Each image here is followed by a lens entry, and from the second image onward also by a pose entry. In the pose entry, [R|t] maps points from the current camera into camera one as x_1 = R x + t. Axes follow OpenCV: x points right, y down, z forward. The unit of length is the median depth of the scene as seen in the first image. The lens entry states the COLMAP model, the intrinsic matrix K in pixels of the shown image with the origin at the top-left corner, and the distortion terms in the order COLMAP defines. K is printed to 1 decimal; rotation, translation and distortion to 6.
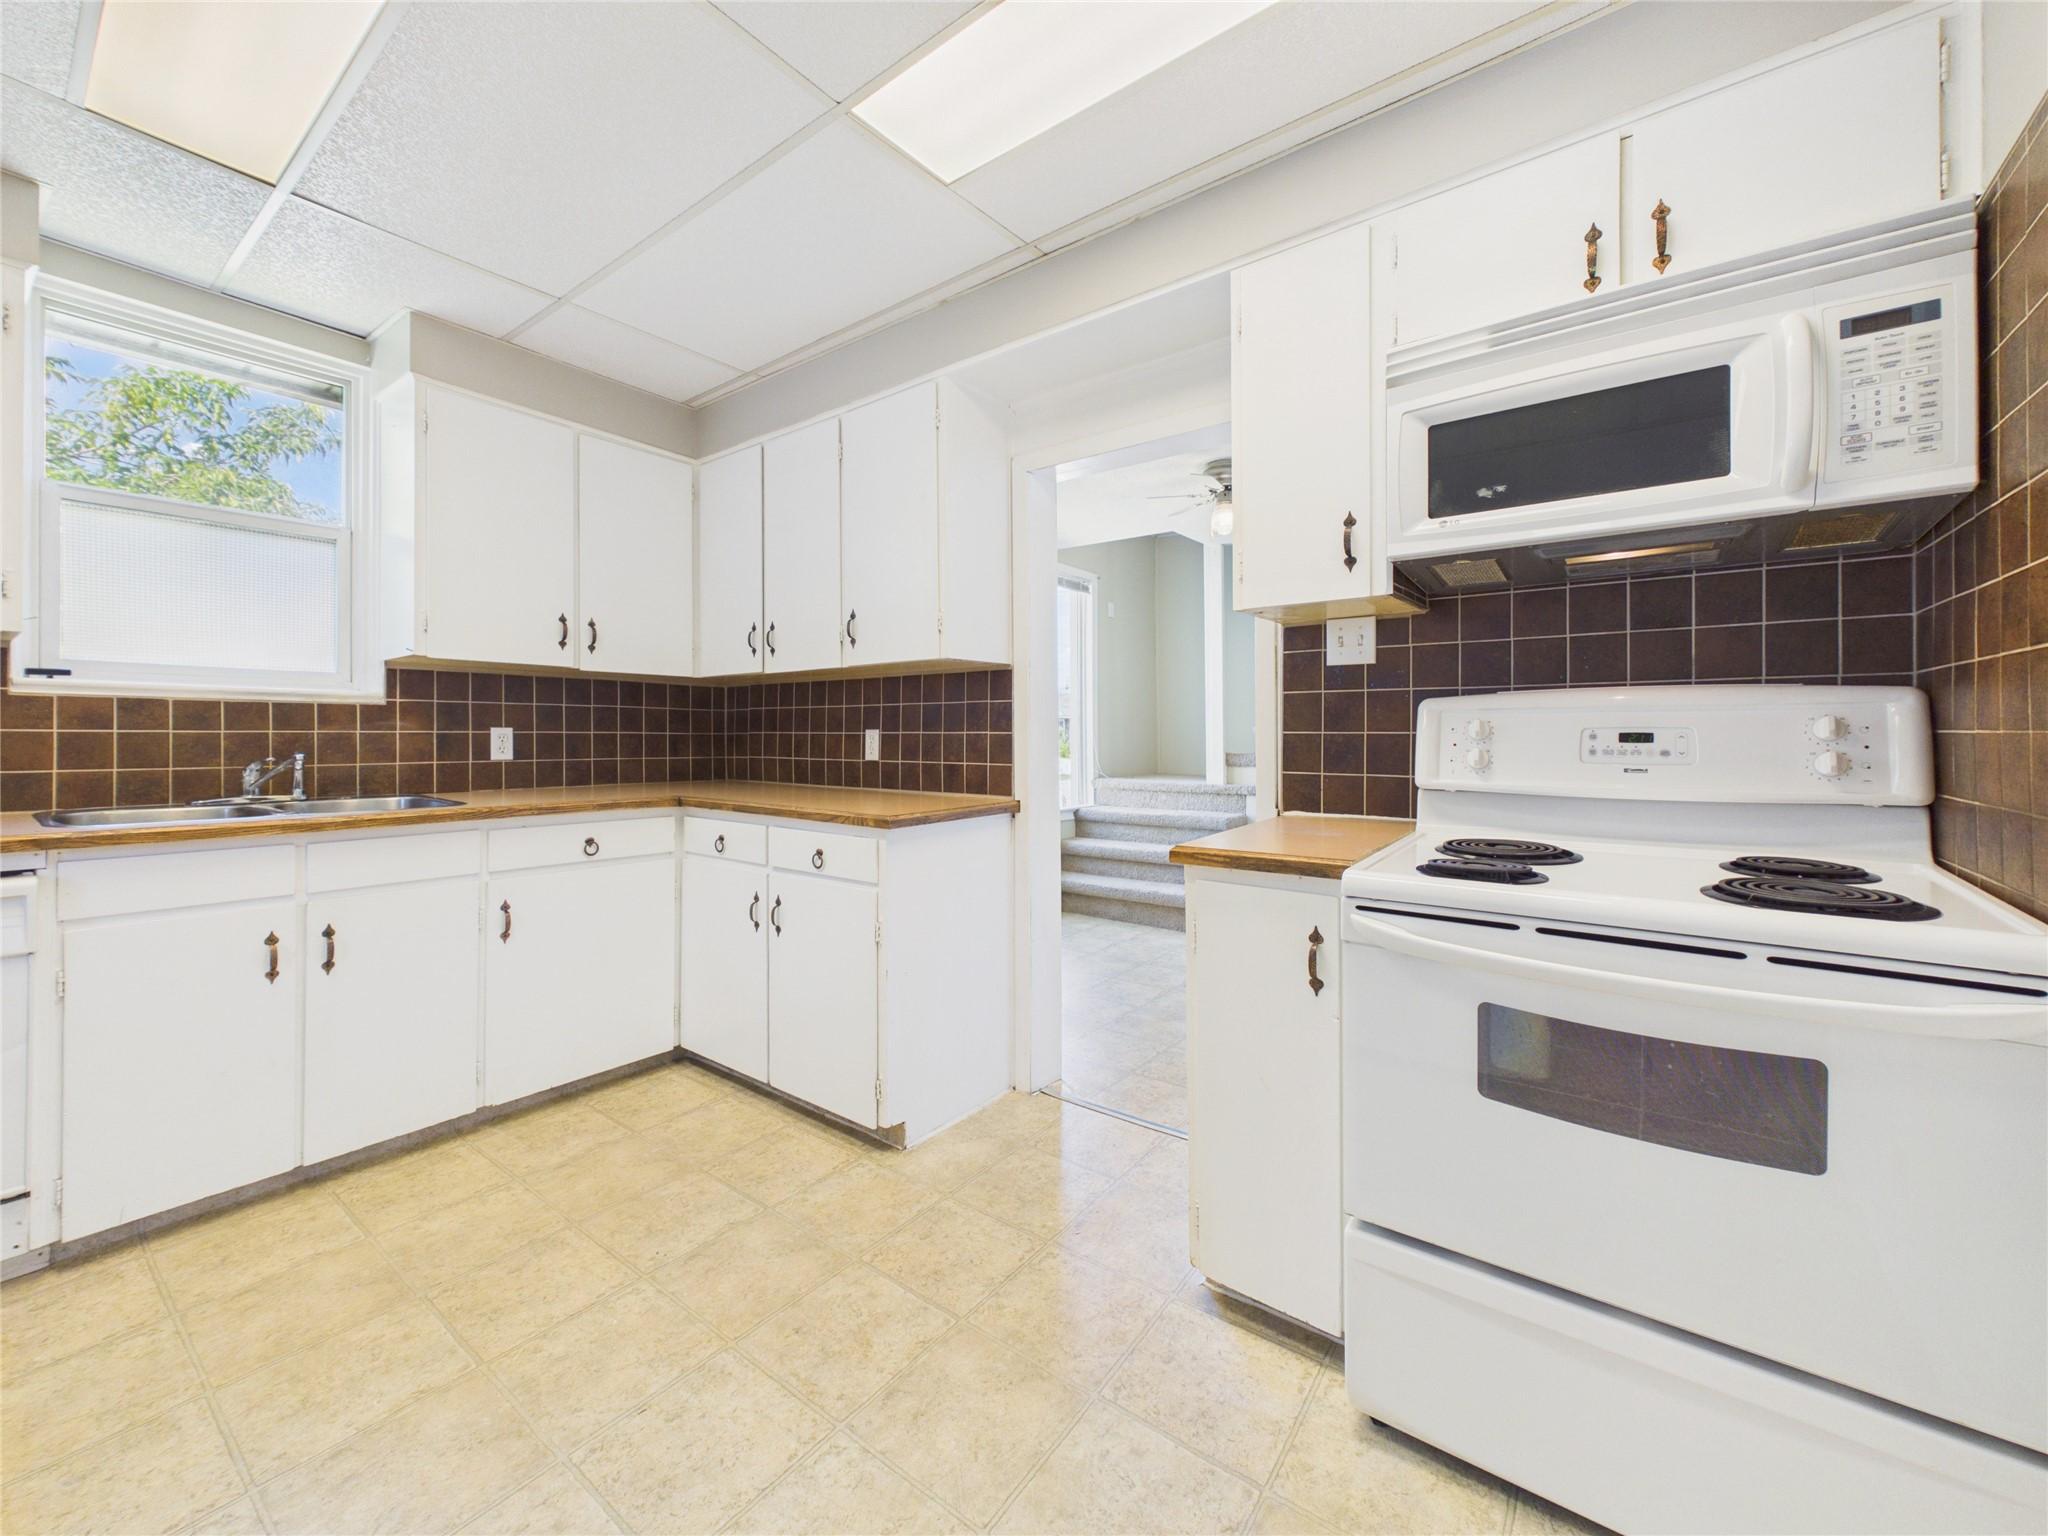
lens RADIAL K [[827.9, 0, 1027.7], [0, 827.9, 734.1], [0, 0, 1]] dist [0.000745, 0.000071]
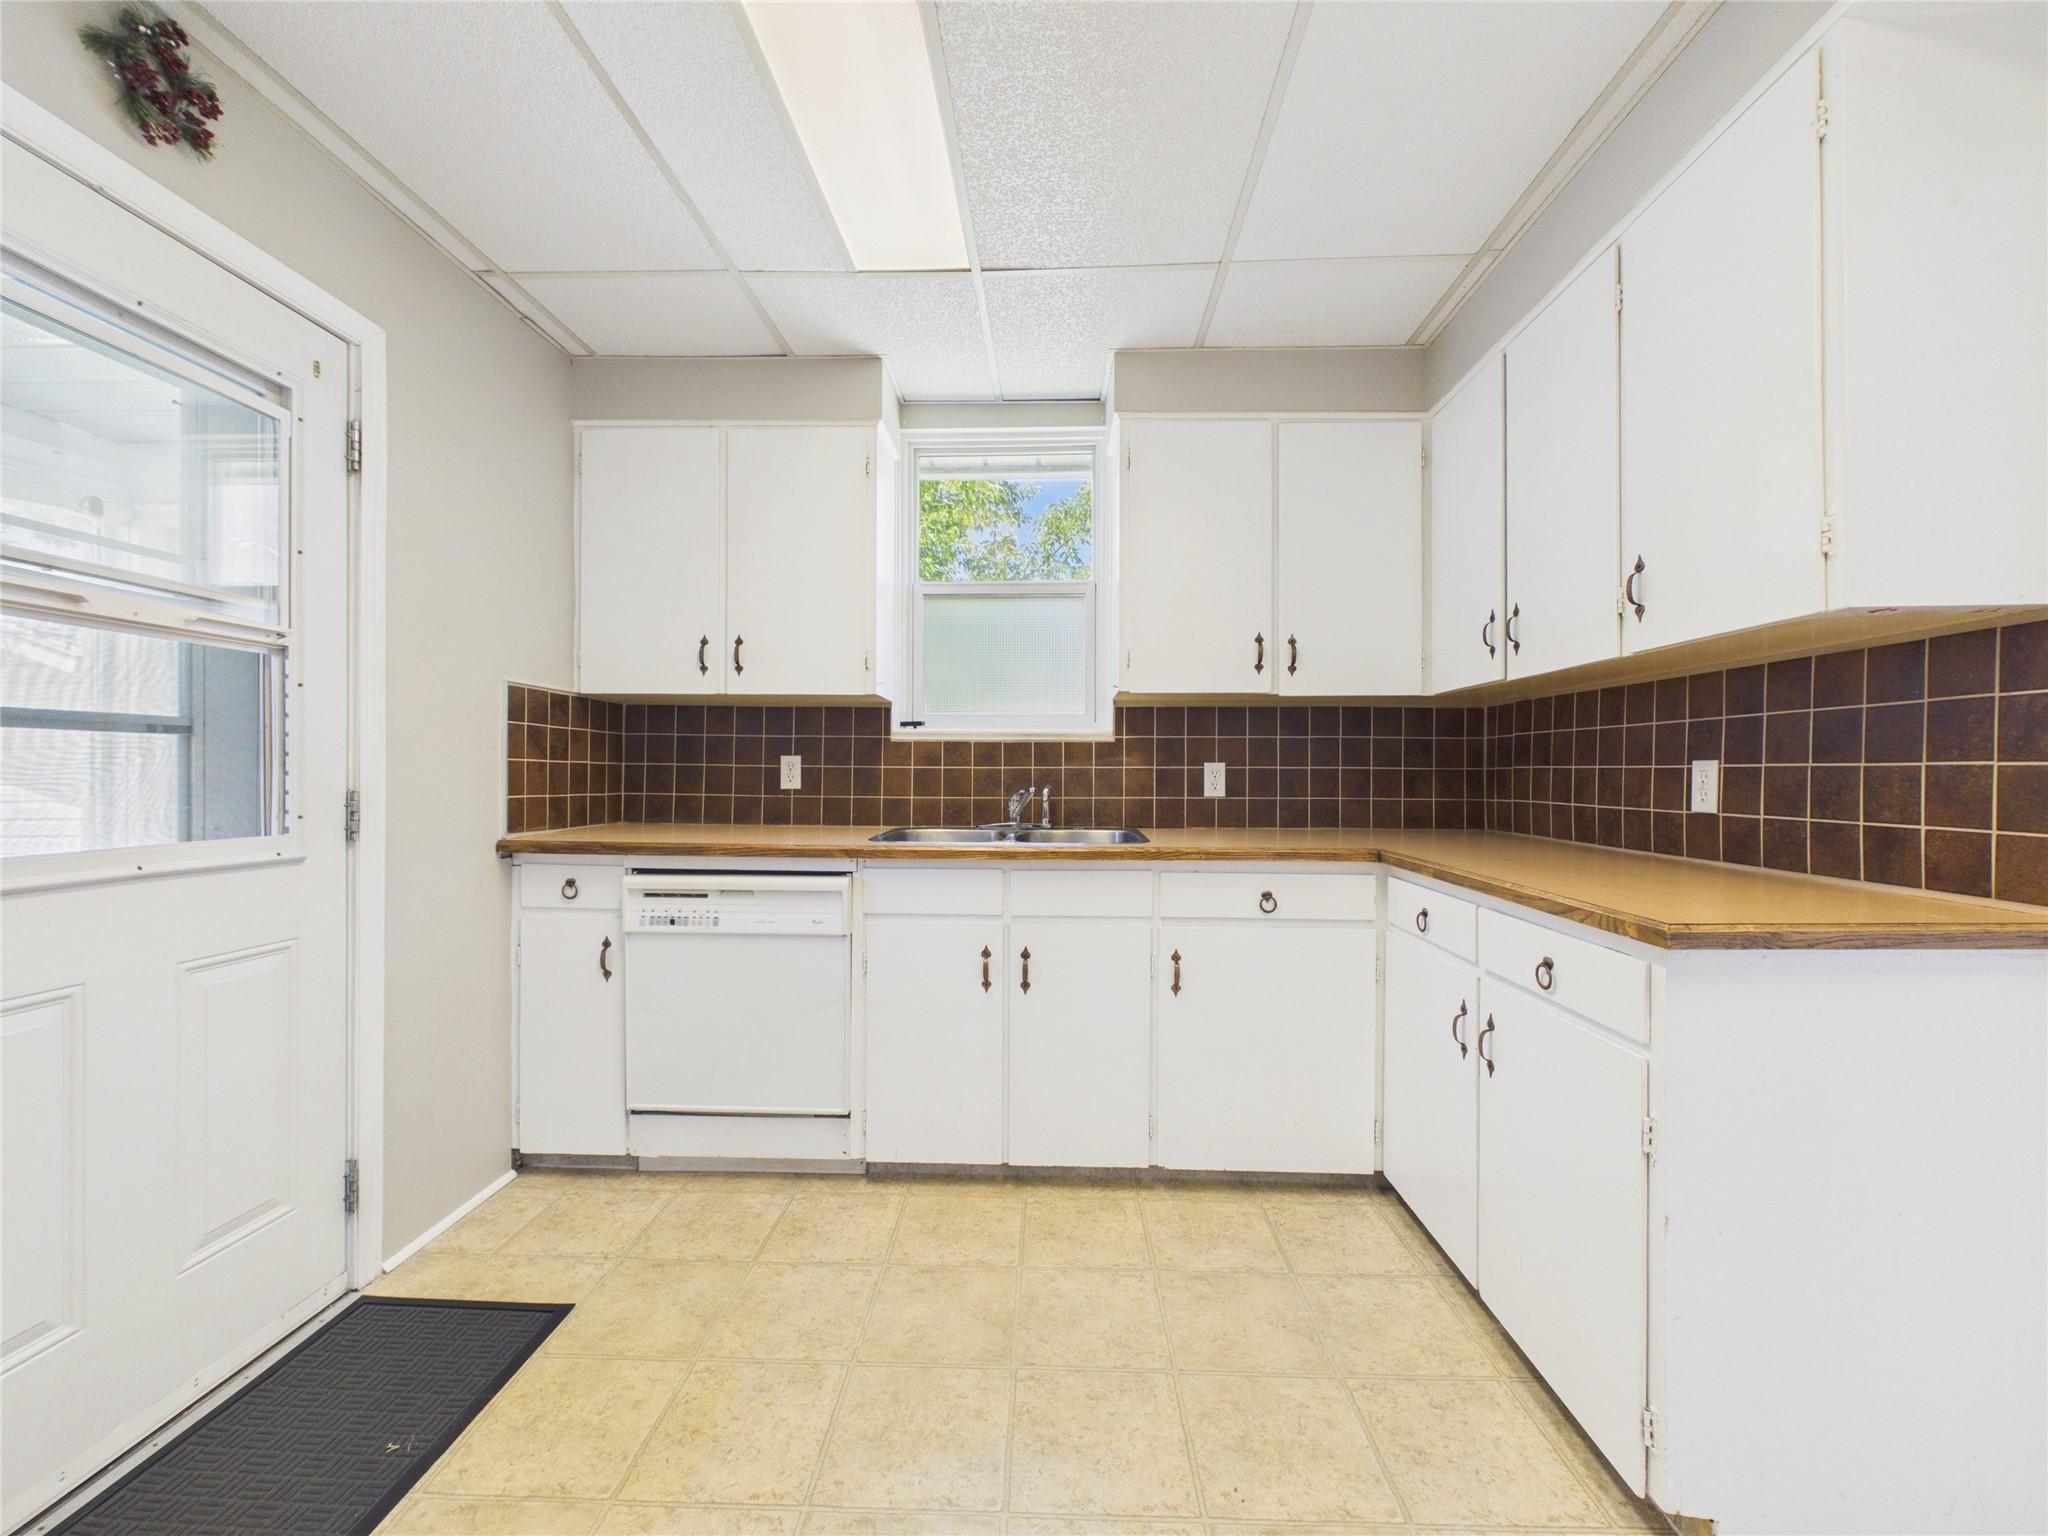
lens RADIAL K [[828.0, 0, 1022.9], [0, 828.0, 775.5], [0, 0, 1]] dist [0.000846, 0.000019]
pose [[0.566204, 0.003250, -0.824258, 0.027294], [0.000813, 0.999990, 0.004502, 0.002708], [0.824264, -0.003219, 0.566196, 0.311691]]
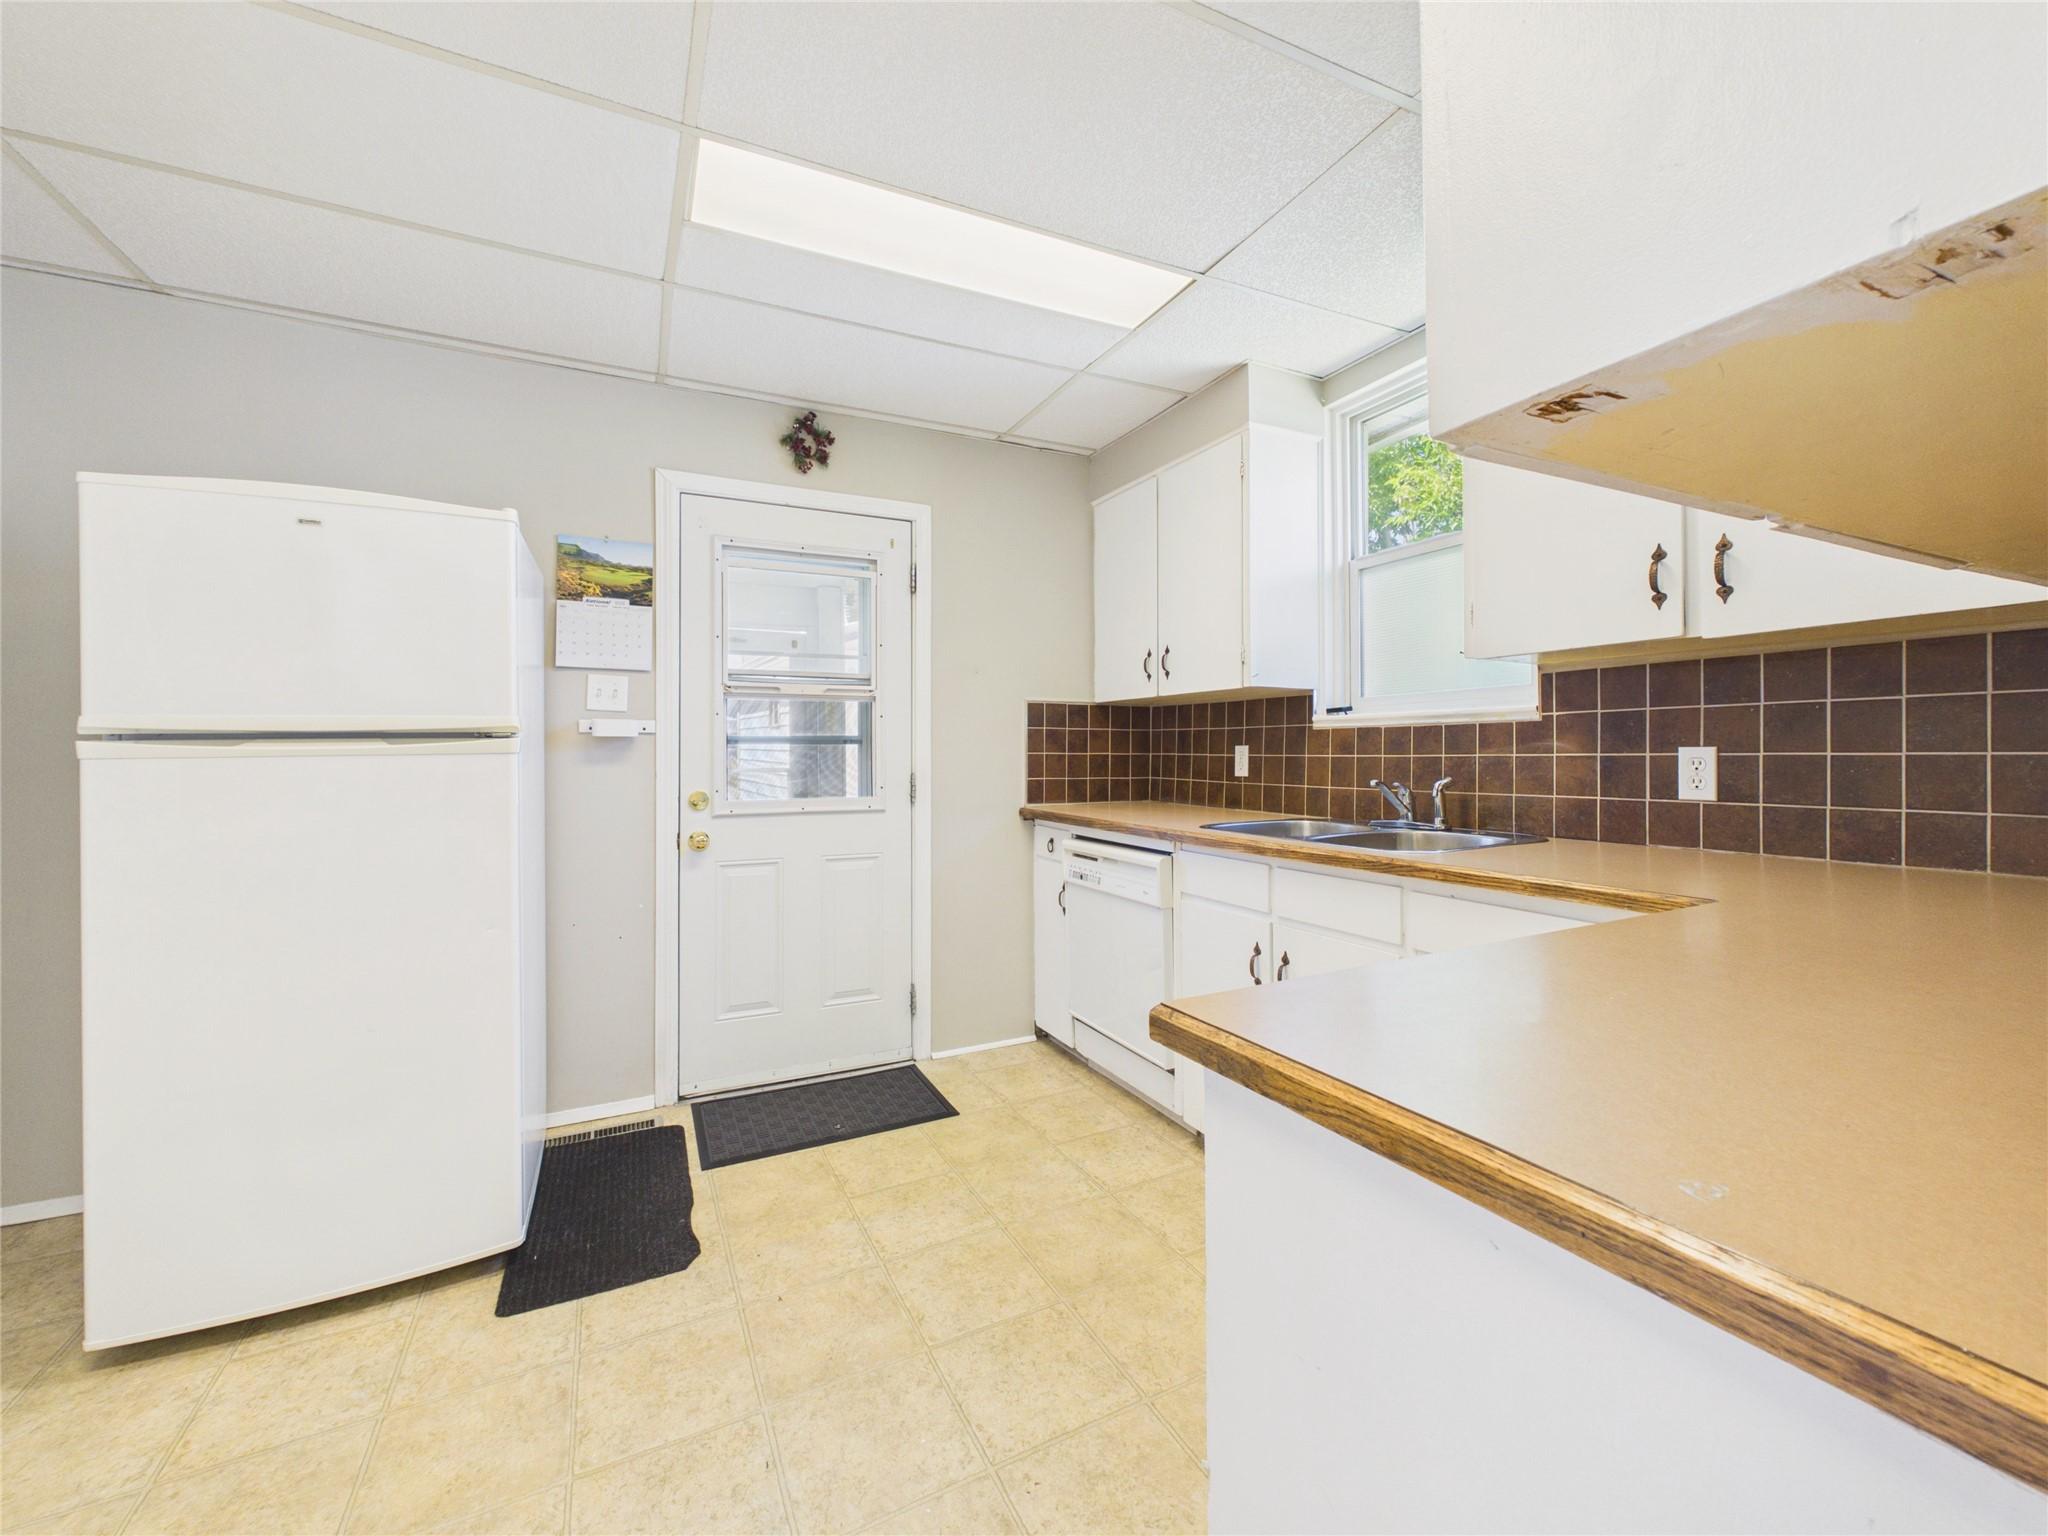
lens RADIAL K [[827.7, 0, 1023.0], [0, 827.7, 743.6], [0, 0, 1]] dist [0.000787, 0.000061]
pose [[-0.458086, -0.011087, -0.888839, 0.146173], [0.007922, 0.999832, -0.016554, -0.004527], [0.888873, -0.014625, -0.457921, 0.935295]]
